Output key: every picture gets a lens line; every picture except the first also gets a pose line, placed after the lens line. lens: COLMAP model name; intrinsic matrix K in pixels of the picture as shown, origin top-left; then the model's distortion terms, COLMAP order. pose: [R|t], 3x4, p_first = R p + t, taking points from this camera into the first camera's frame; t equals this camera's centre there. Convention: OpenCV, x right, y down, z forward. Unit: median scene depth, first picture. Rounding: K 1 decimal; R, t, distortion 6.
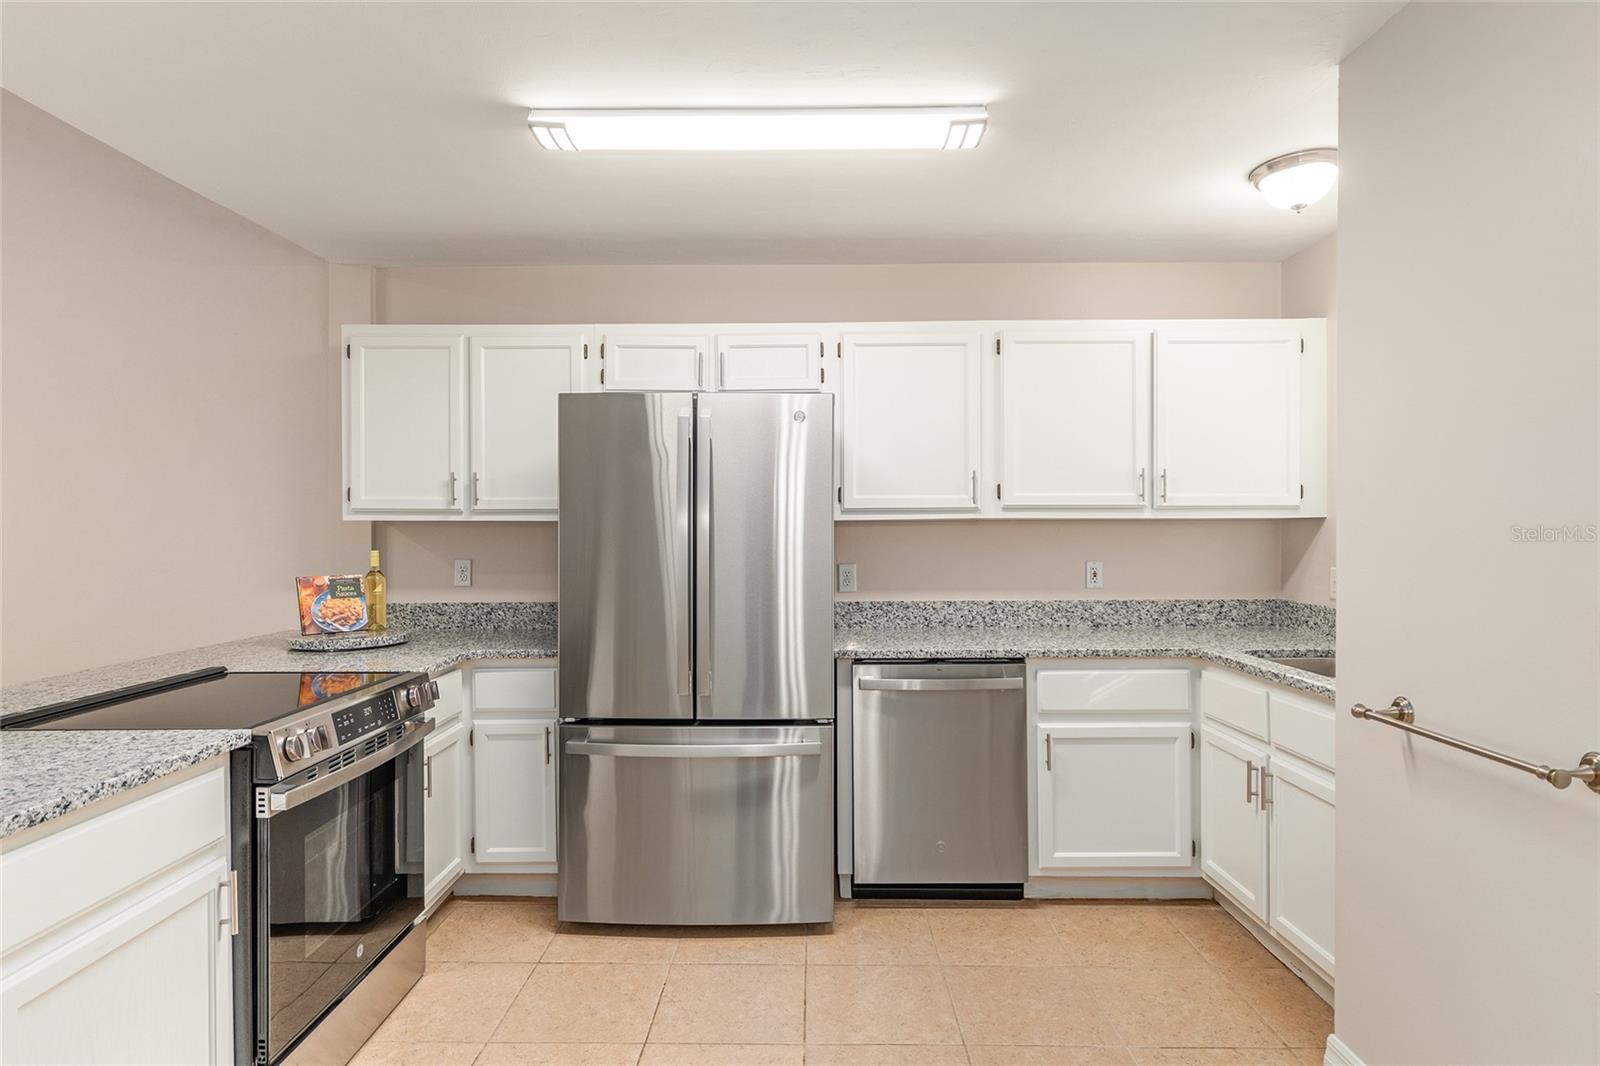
lens RADIAL K [[857.6, 0, 795.6], [0, 857.6, 534.4], [0, 0, 1]] dist [-0.000237, -0.001371]
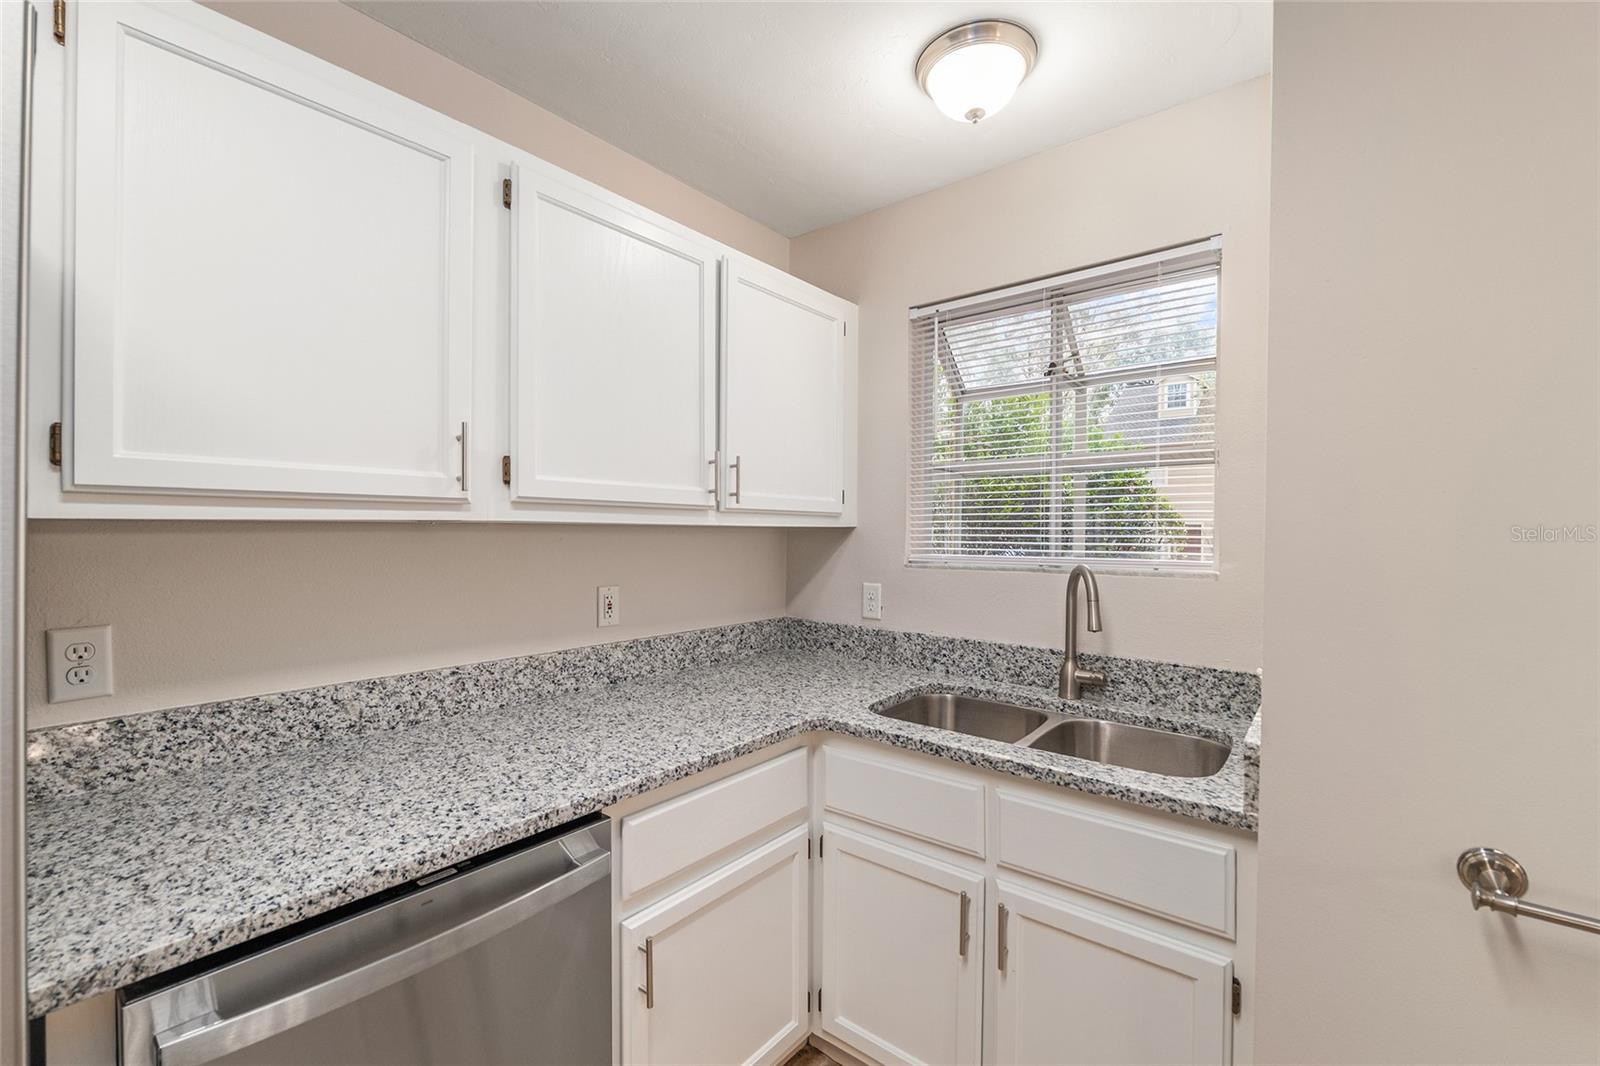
lens RADIAL K [[665.1, 0, 793.9], [0, 665.1, 535.8], [0, 0, 1]] dist [-0.011854, 0.000587]
pose [[0.623835, 0.001841, 0.781554, 0.033071], [-0.008908, 0.999949, 0.004755, -0.013985], [-0.781505, -0.009928, 0.623819, 0.640131]]
